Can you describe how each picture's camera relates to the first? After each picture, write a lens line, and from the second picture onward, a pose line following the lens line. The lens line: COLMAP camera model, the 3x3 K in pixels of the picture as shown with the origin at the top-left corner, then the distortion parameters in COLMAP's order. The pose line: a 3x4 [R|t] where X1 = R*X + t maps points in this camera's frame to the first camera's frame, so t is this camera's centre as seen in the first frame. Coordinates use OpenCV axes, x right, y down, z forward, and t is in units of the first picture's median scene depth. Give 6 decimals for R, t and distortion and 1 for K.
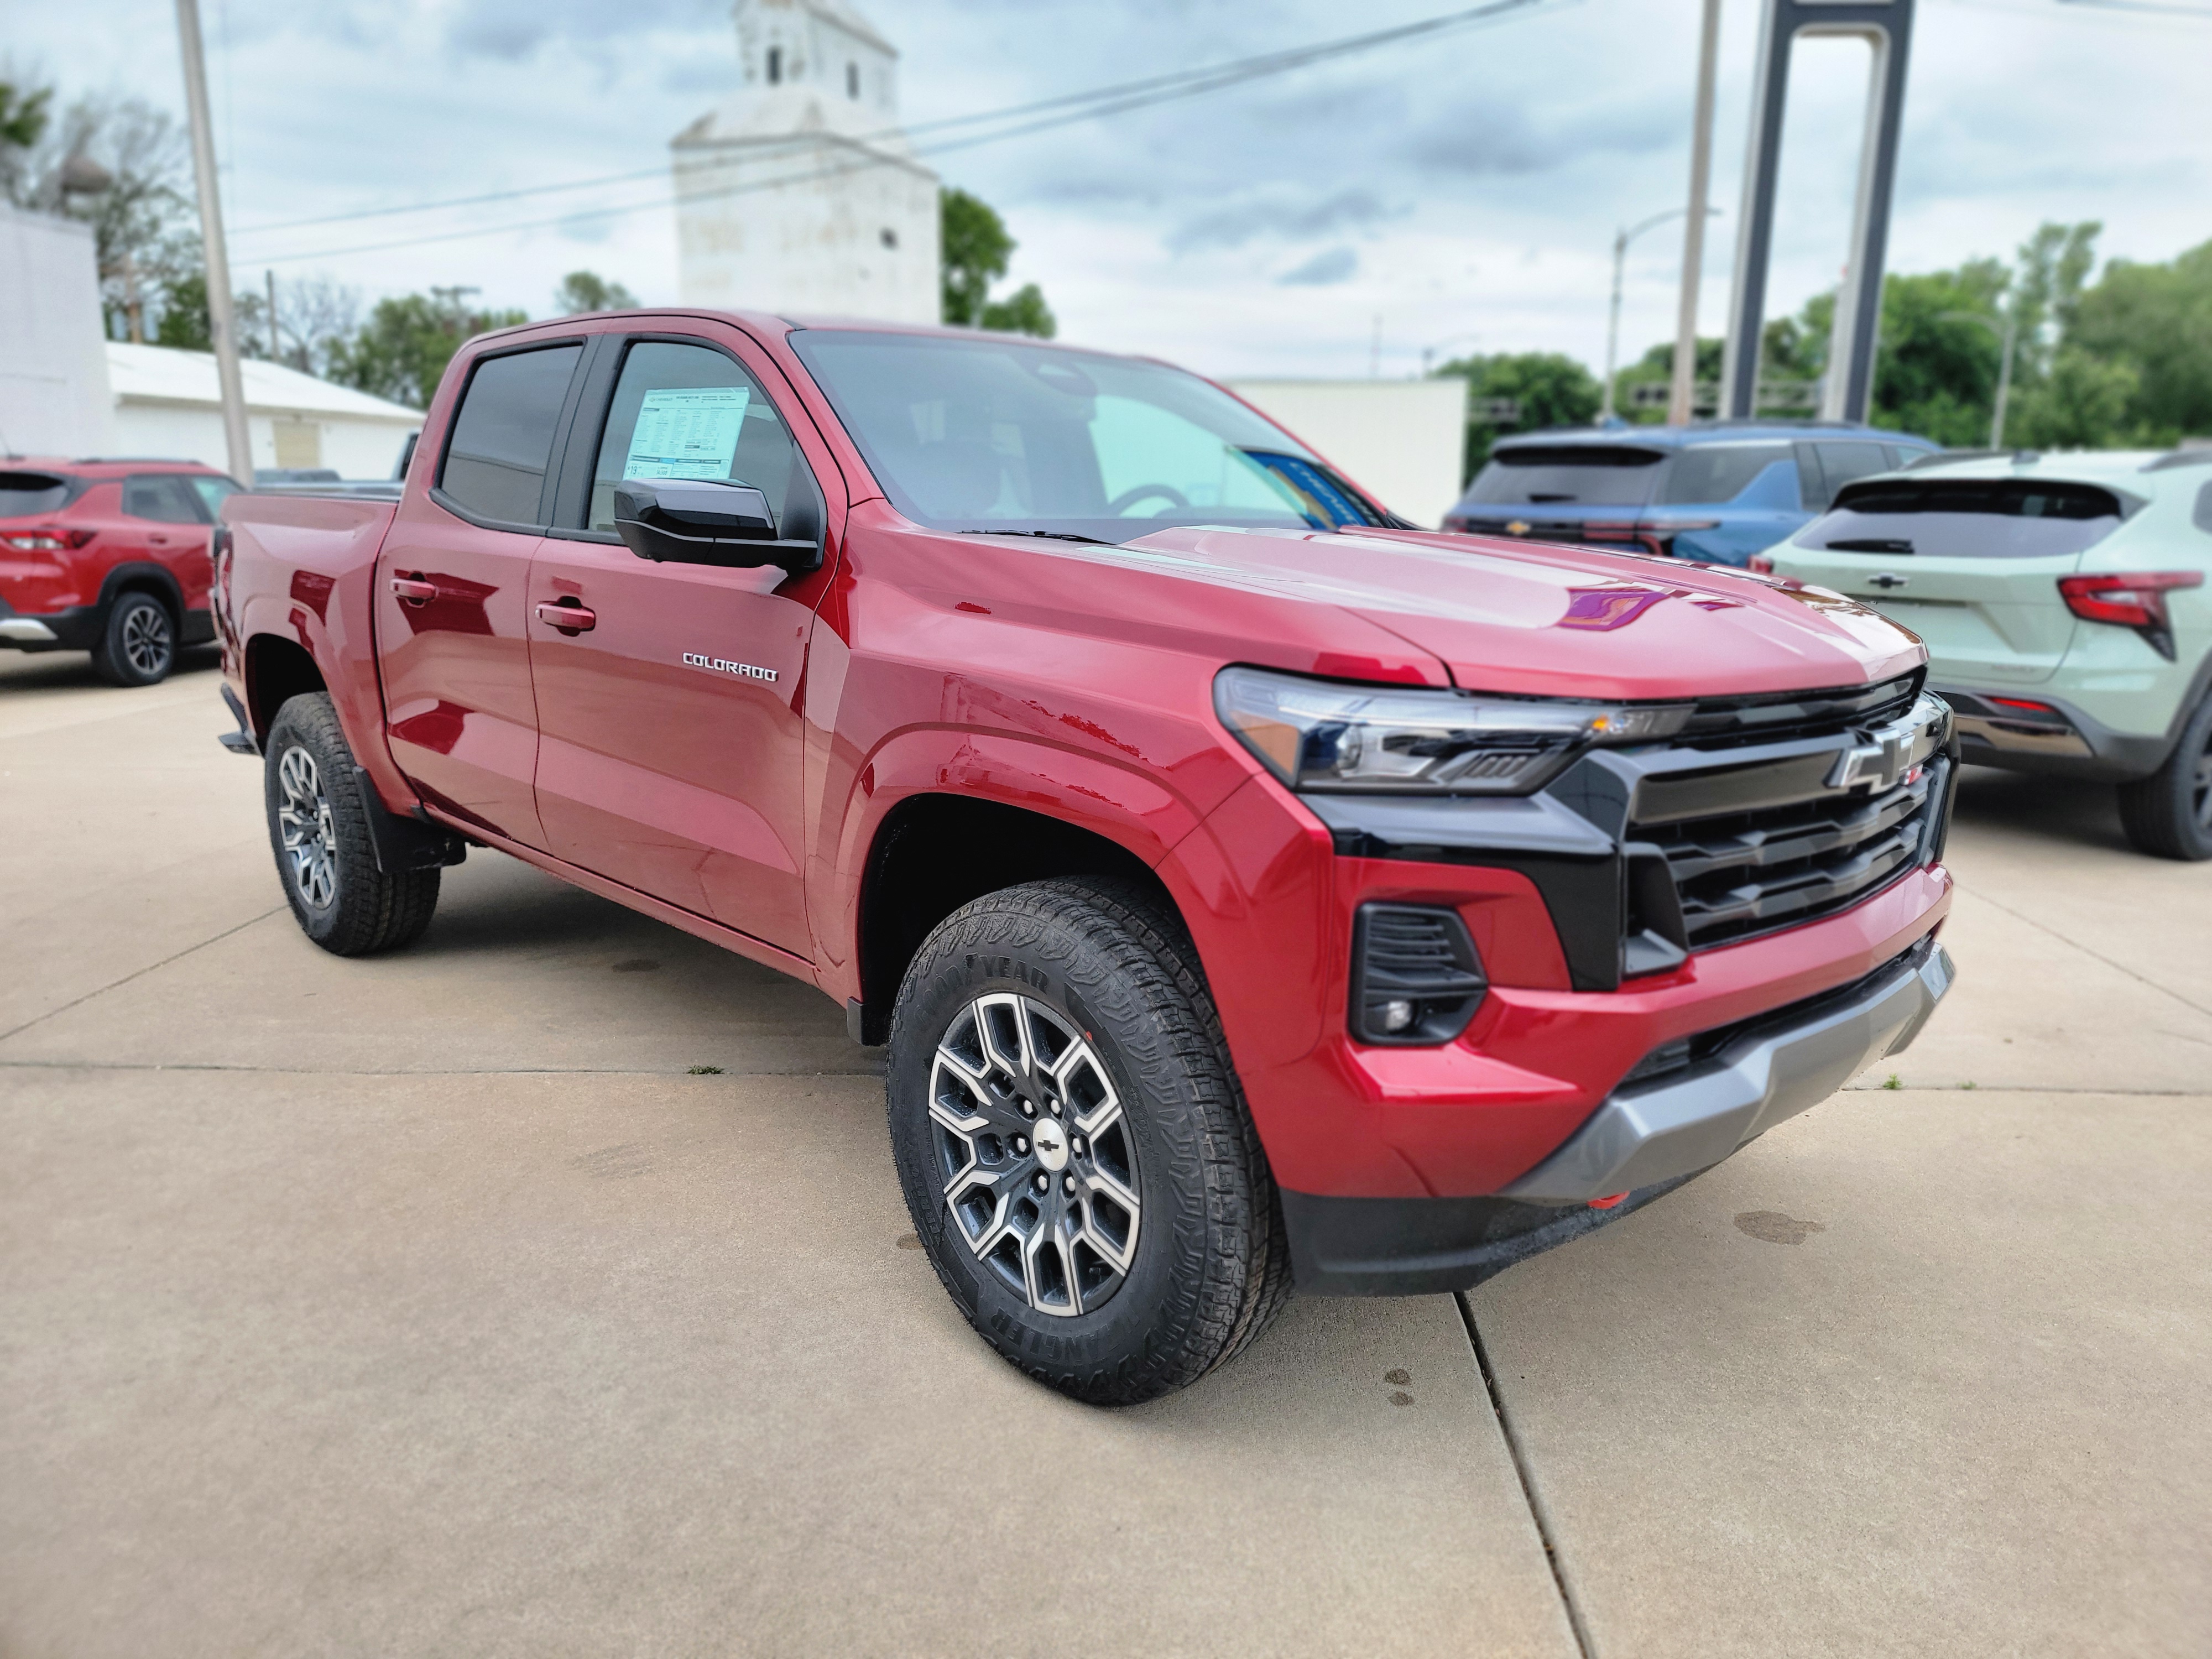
lens RADIAL K [[1548.8, 0, 1140.8], [0, 1548.8, 822.0], [0, 0, 1]] dist [0.084181, -0.073333]
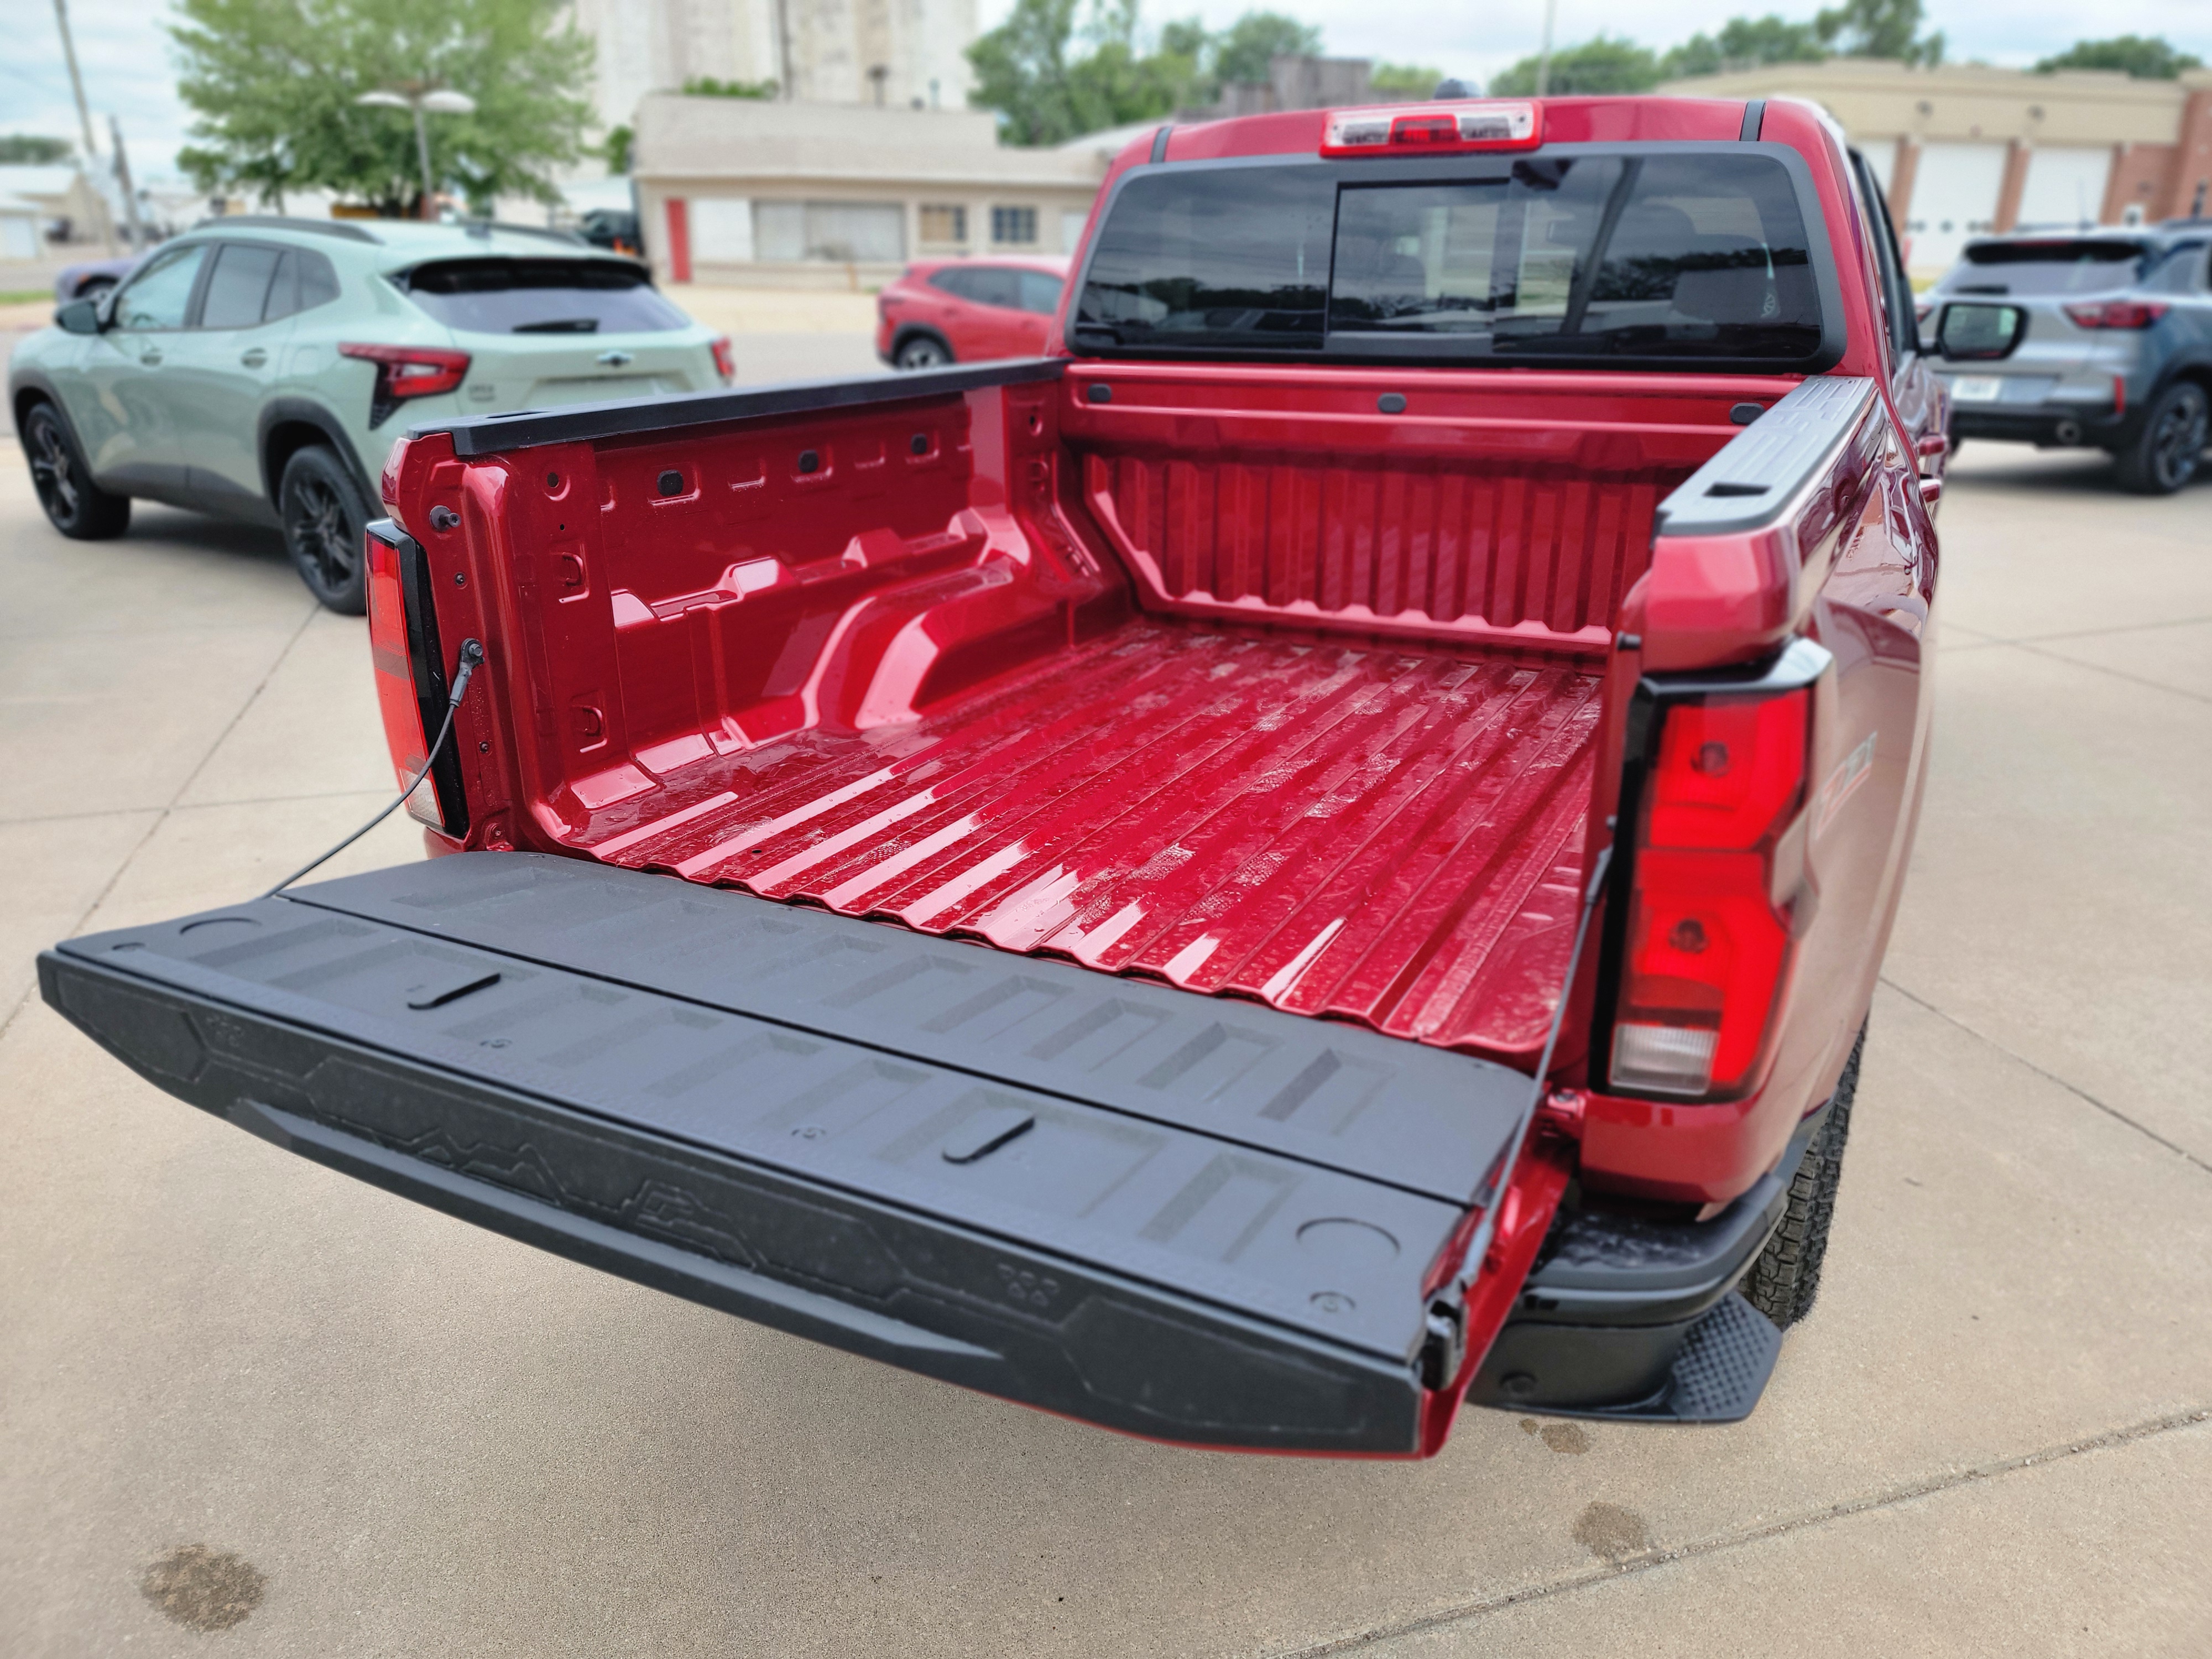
lens RADIAL K [[1548.8, 0, 1114.0], [0, 1548.8, 825.0], [0, 0, 1]] dist [0.084181, -0.073333]
pose [[-0.328993, -0.343471, 0.879654, -1.680816], [0.186129, 0.889650, 0.416987, -0.625104], [-0.925808, 0.300915, -0.228759, 2.528849]]
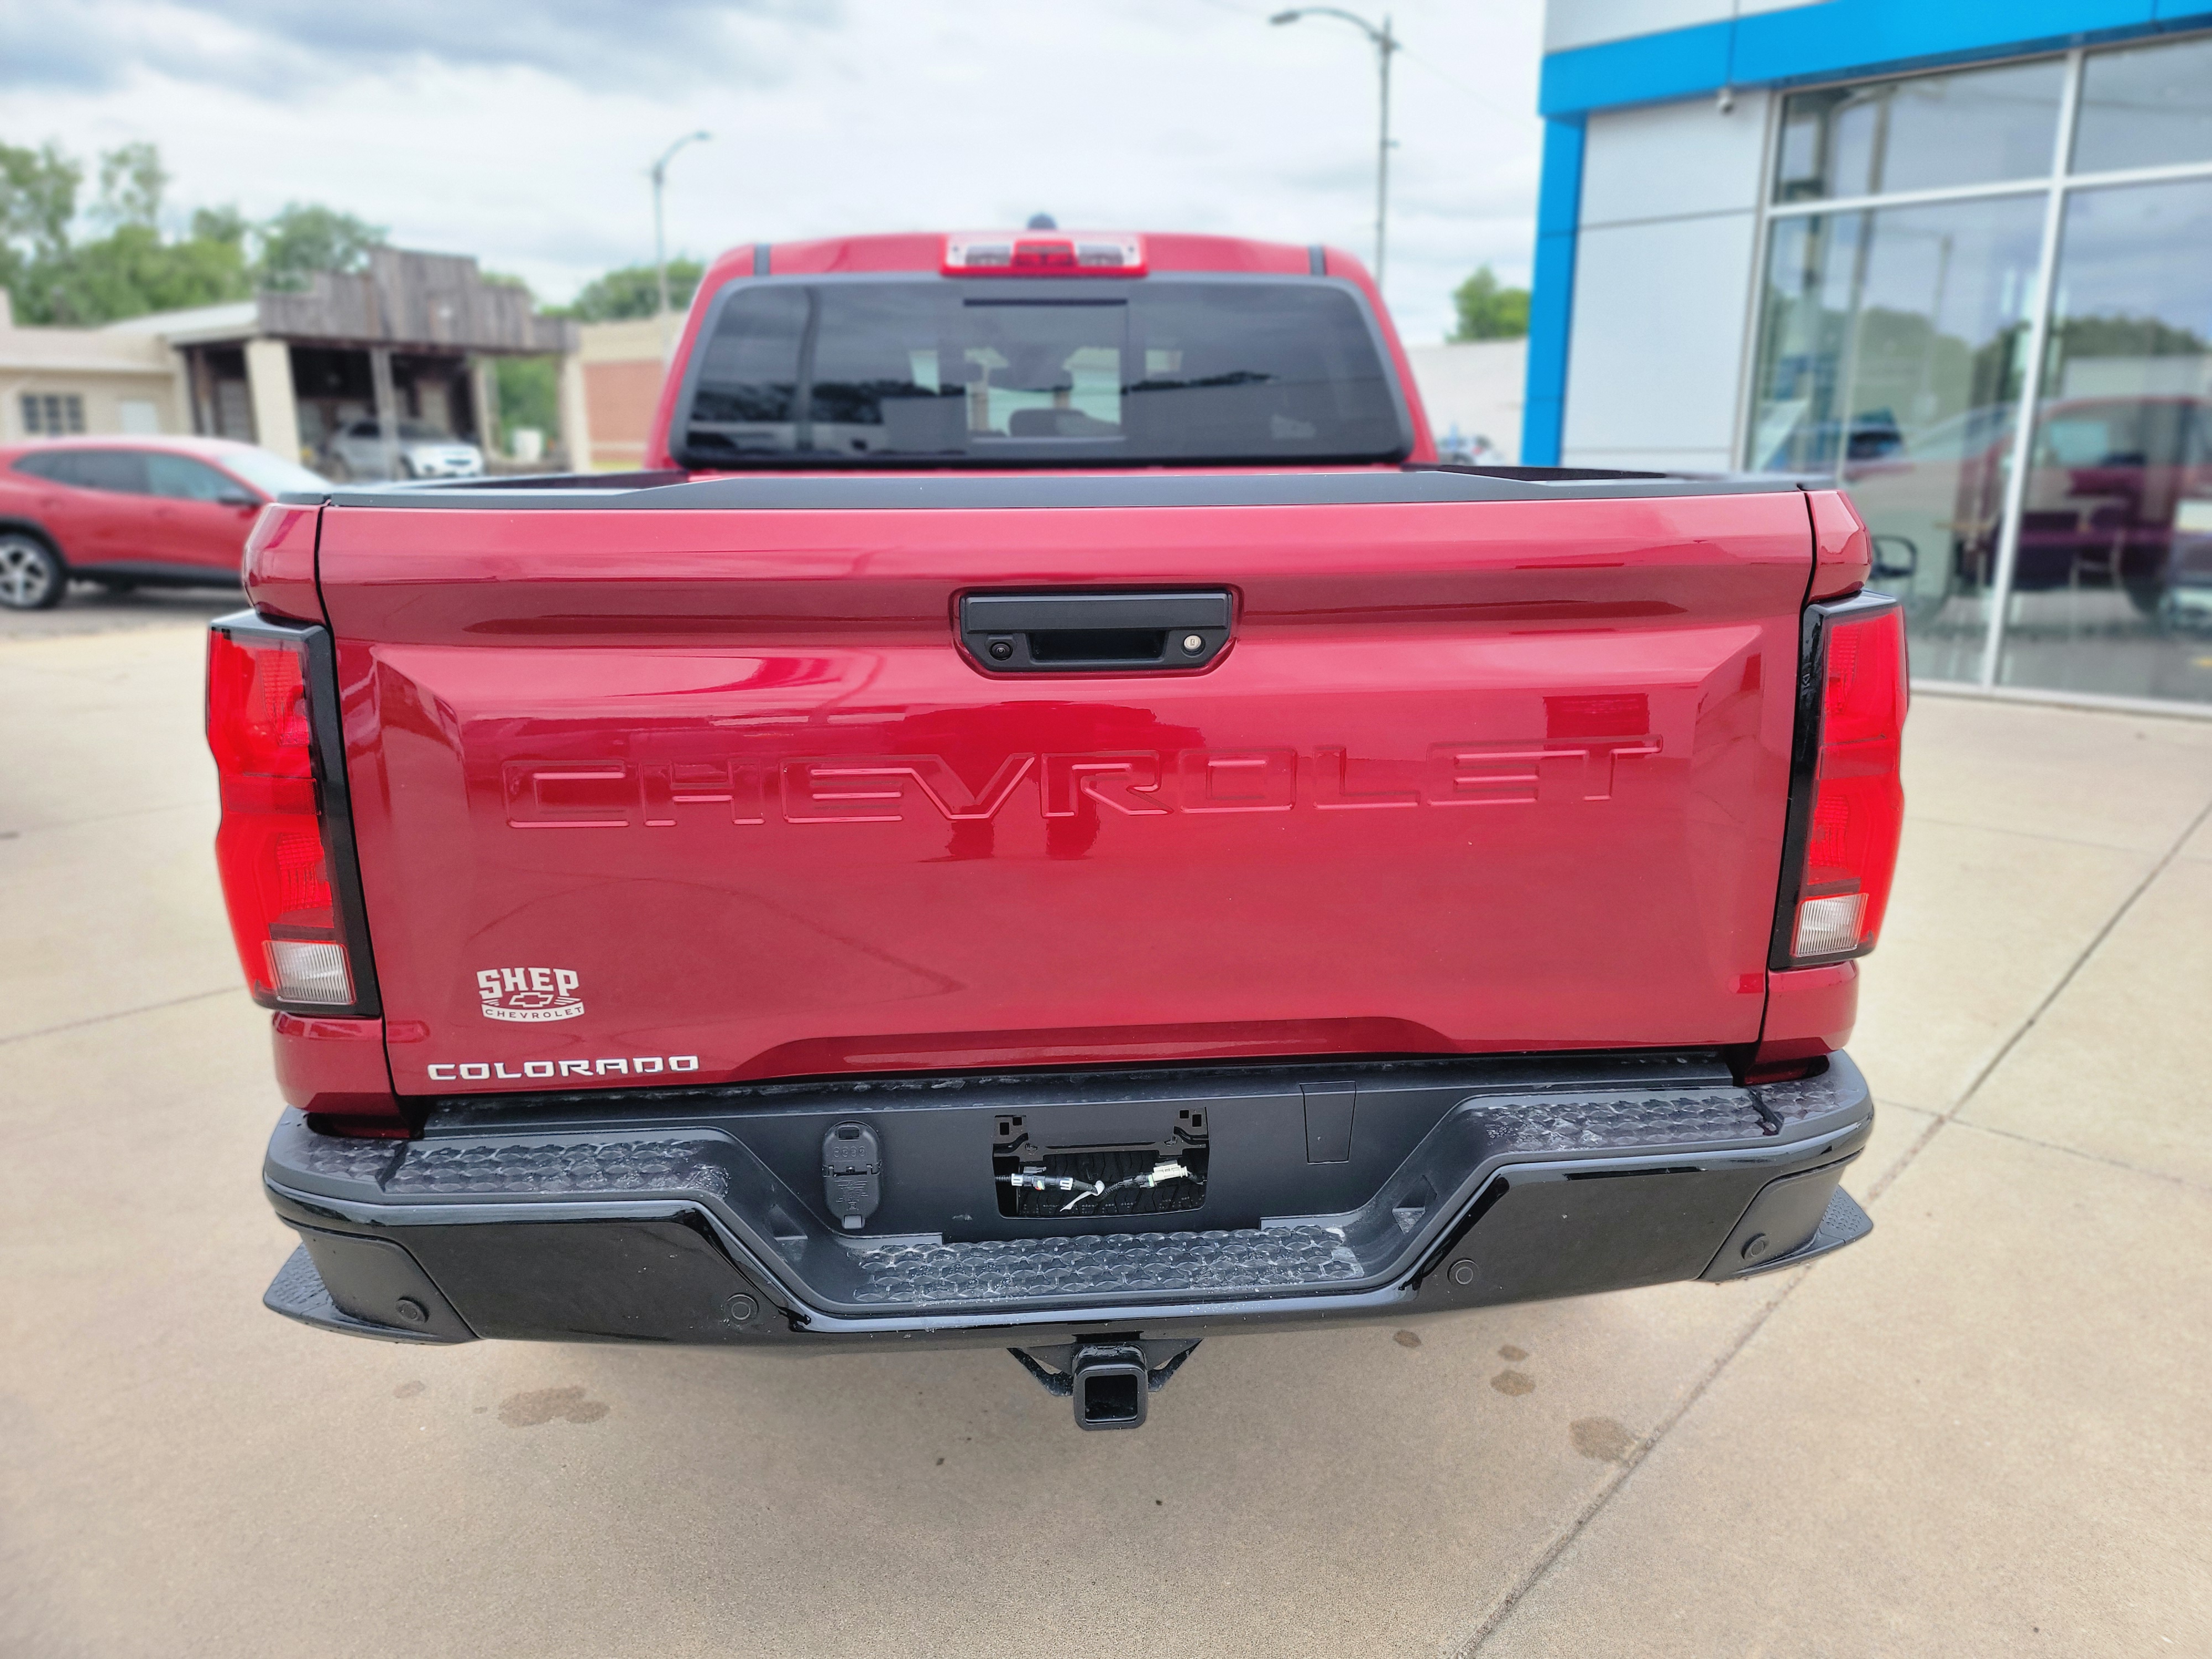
lens RADIAL K [[1548.8, 0, 1135.2], [0, 1548.8, 819.5], [0, 0, 1]] dist [0.084181, -0.073333]
pose [[-0.772868, -0.159467, 0.614203, -1.456353], [0.123057, 0.911871, 0.391597, -0.623319], [-0.622521, 0.378235, -0.685132, 2.878057]]
